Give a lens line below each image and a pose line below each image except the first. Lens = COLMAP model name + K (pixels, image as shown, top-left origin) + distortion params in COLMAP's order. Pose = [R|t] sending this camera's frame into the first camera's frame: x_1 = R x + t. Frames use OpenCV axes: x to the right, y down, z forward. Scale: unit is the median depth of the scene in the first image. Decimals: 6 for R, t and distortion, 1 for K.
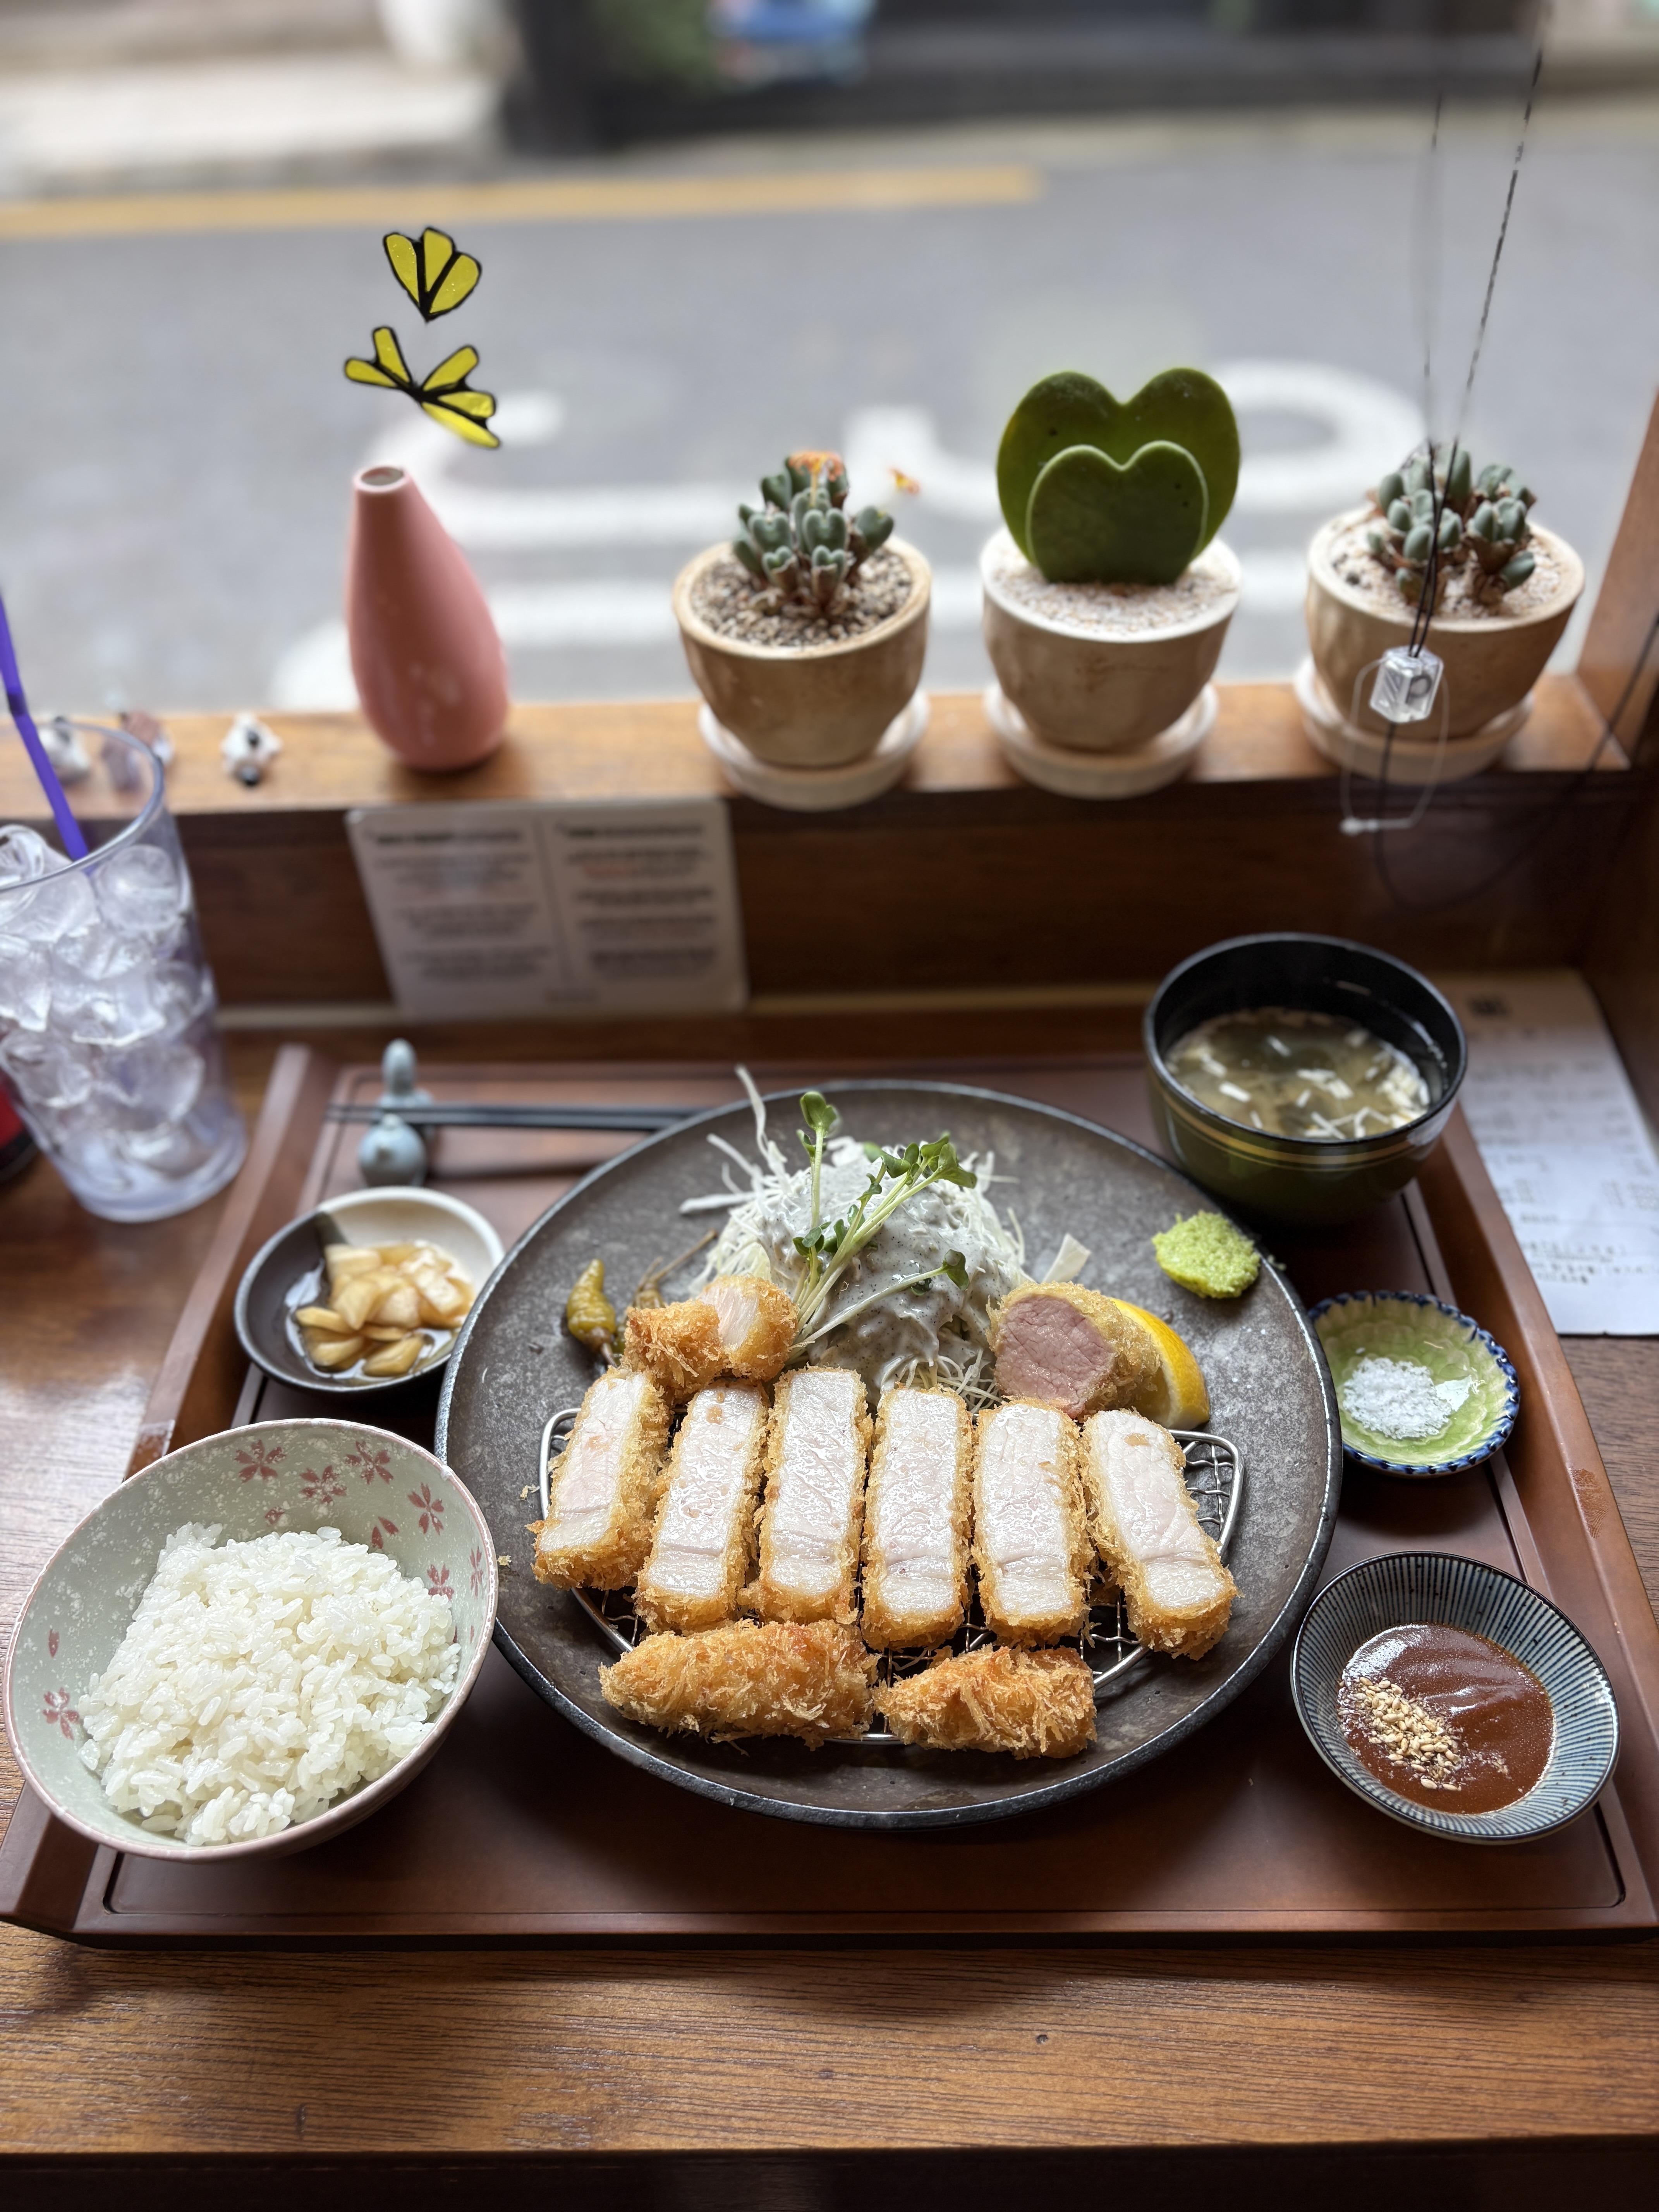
lens RADIAL K [[1694.9, 0, 829.2], [0, 1694.9, 1104.5], [0, 0, 1]] dist [0.014154, -0.026072]
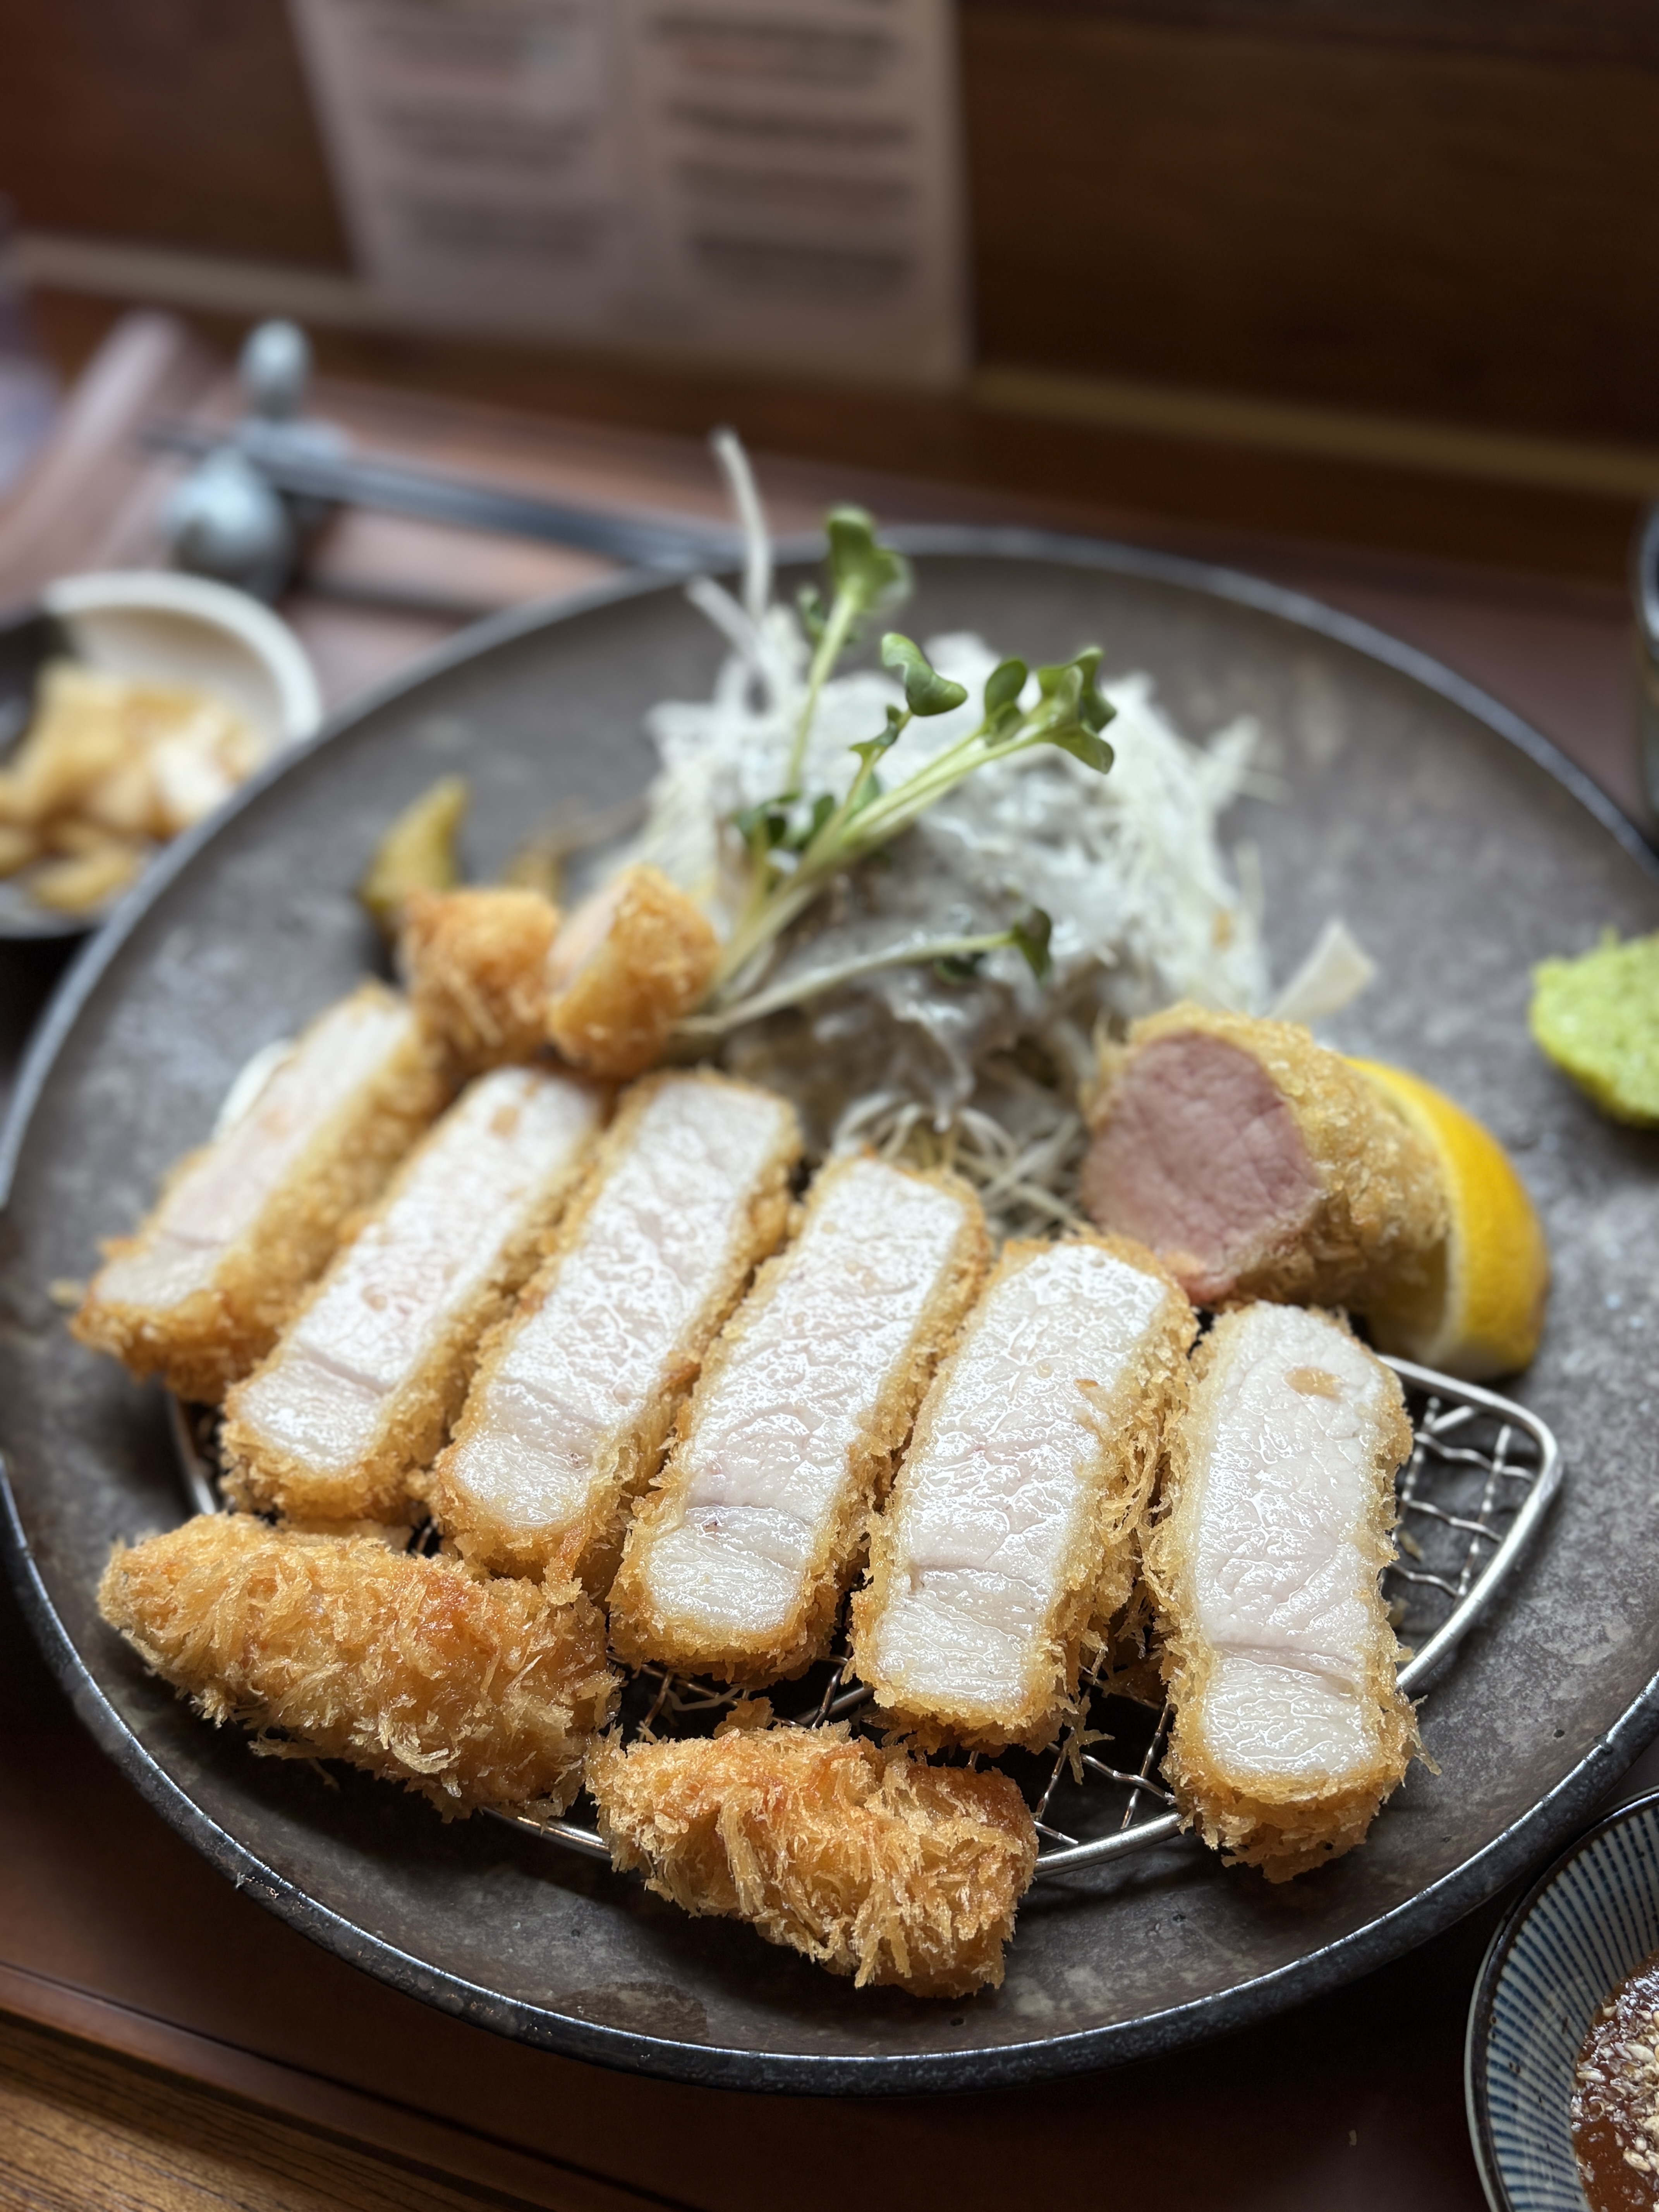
lens RADIAL K [[2334.7, 0, 822.8], [0, 2334.7, 1096.1], [0, 0, 1]] dist [0.007109, 0.000000]
pose [[0.948650, 0.226854, -0.220454, 0.177989], [-0.180549, 0.960556, 0.211506, 0.013090], [0.259739, -0.160842, 0.952190, 0.376590]]
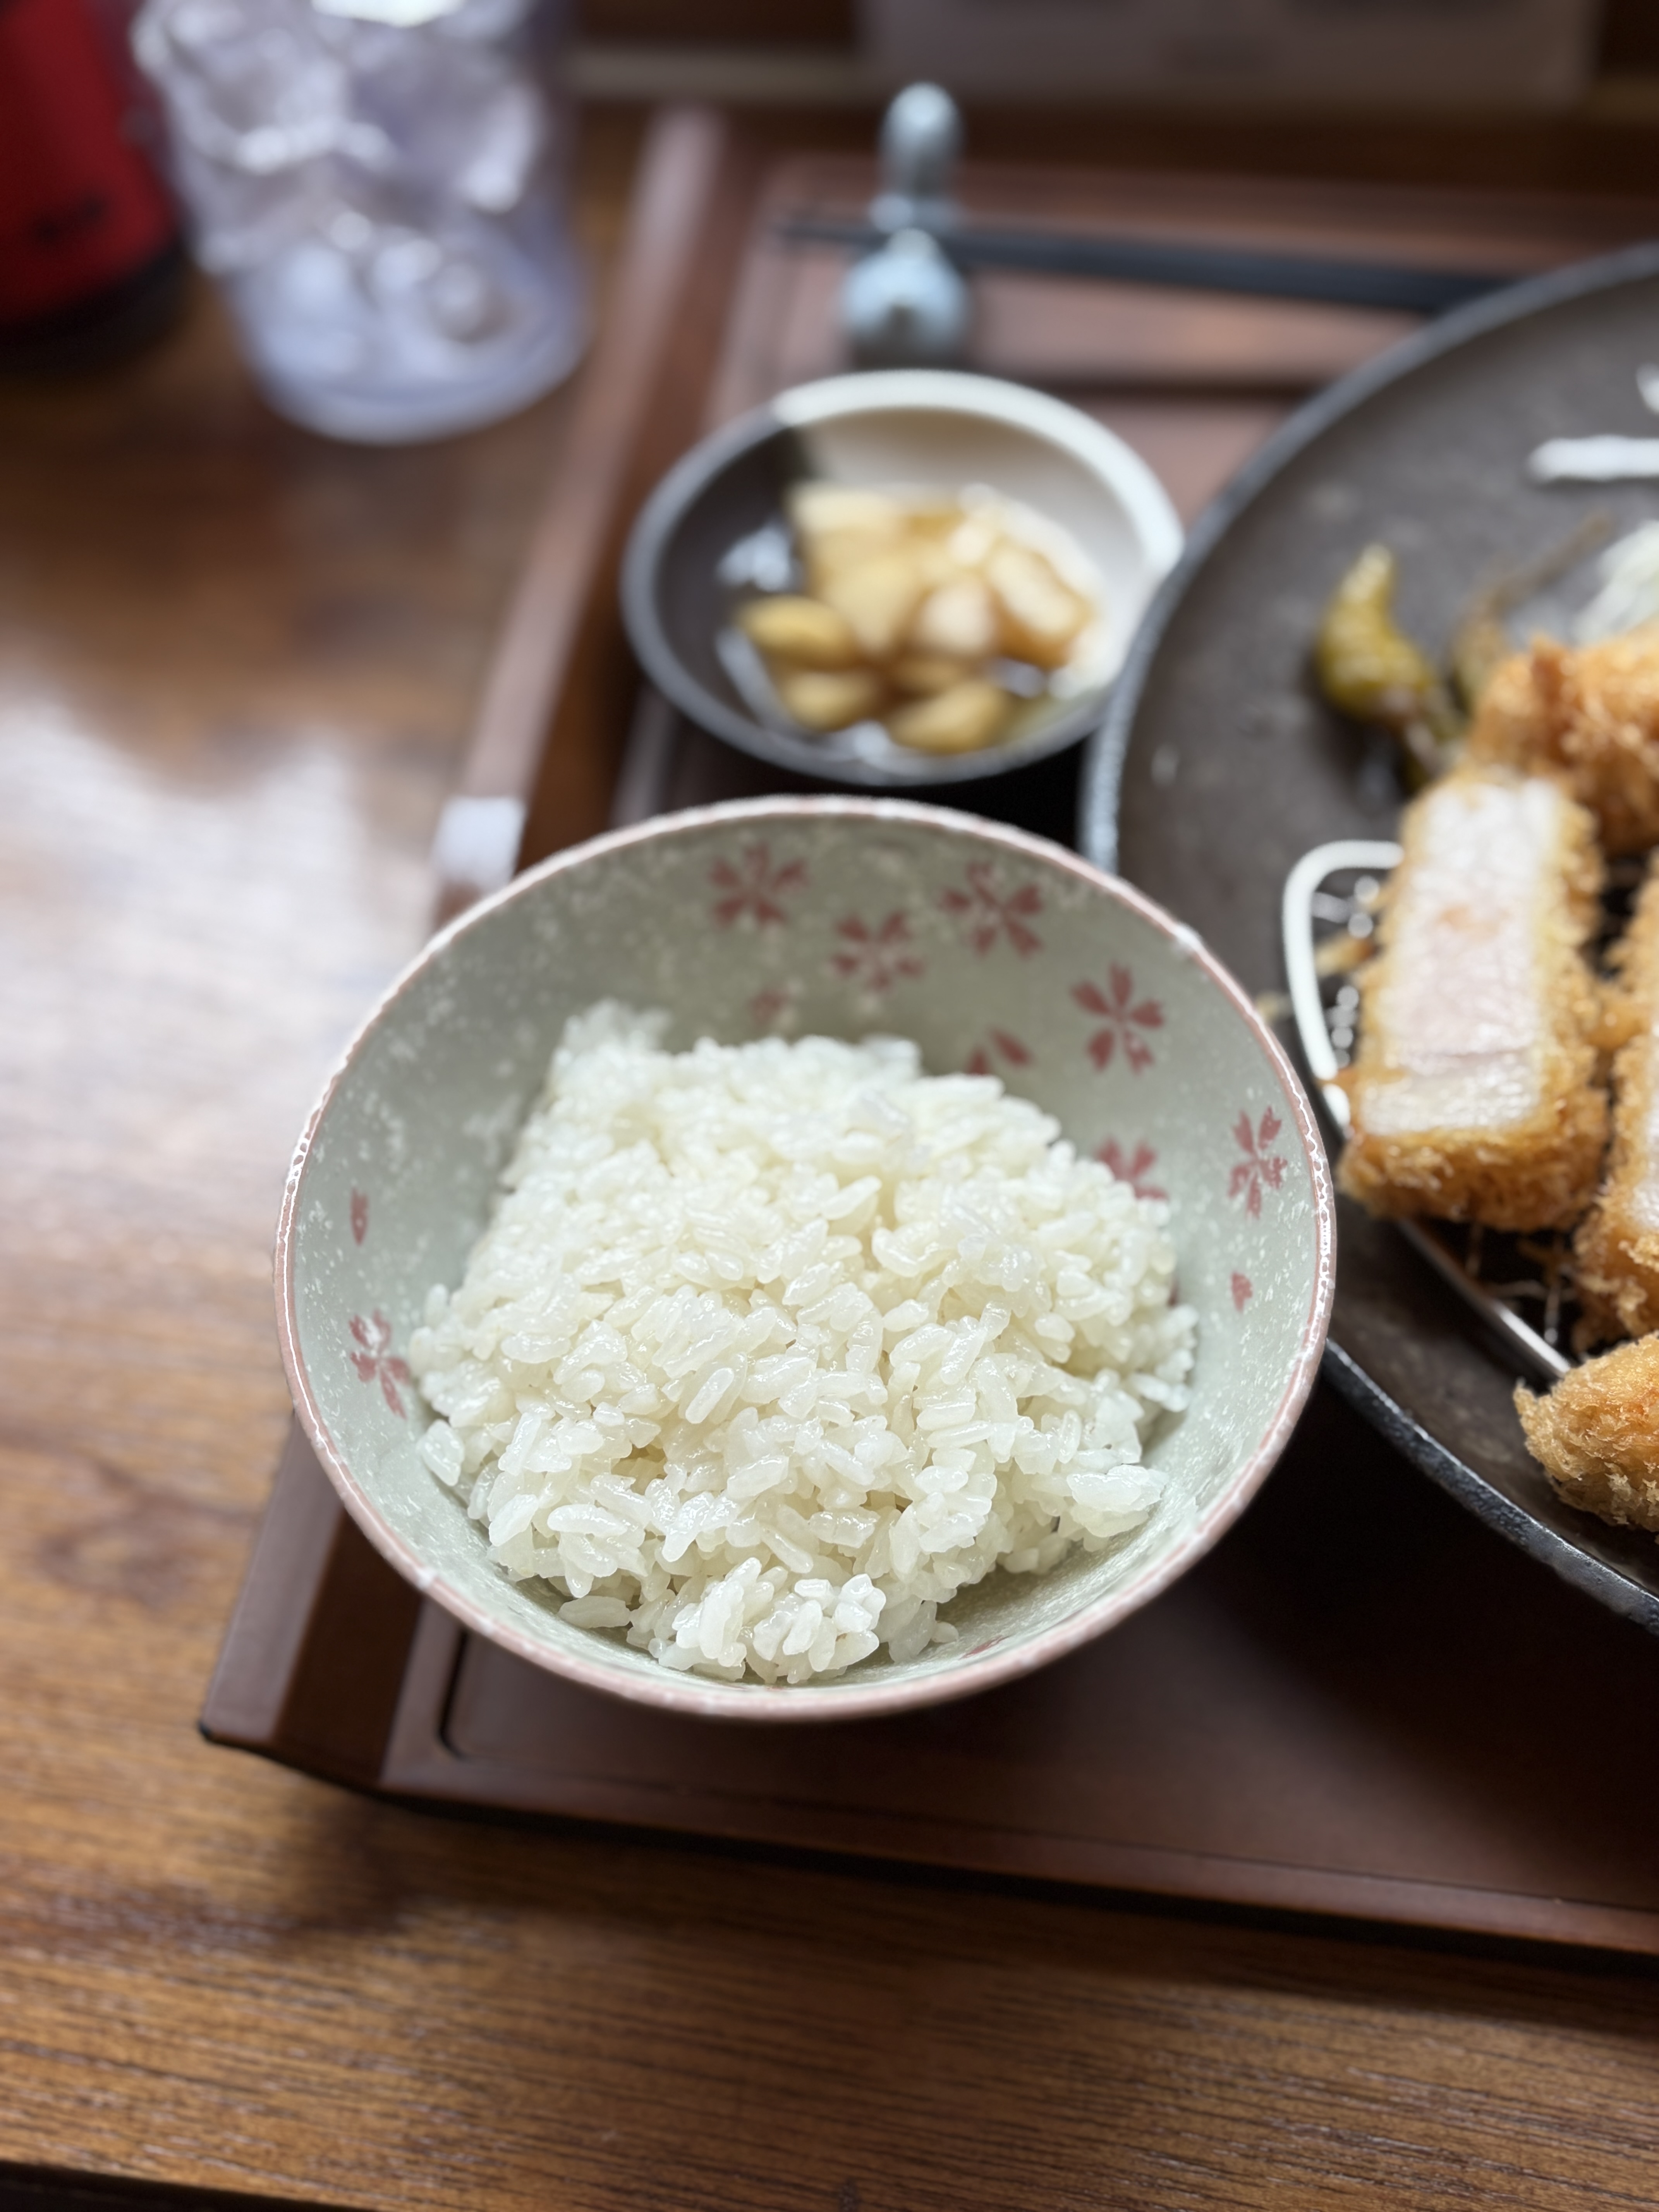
lens RADIAL K [[2441.4, 0, 830.0], [0, 2441.4, 1098.5], [0, 0, 1]] dist [0.014435, 0.000000]
pose [[0.991340, 0.099090, -0.086174, -0.249740], [-0.077315, 0.970838, 0.226927, 0.111997], [0.106147, -0.218300, 0.970092, 0.335764]]
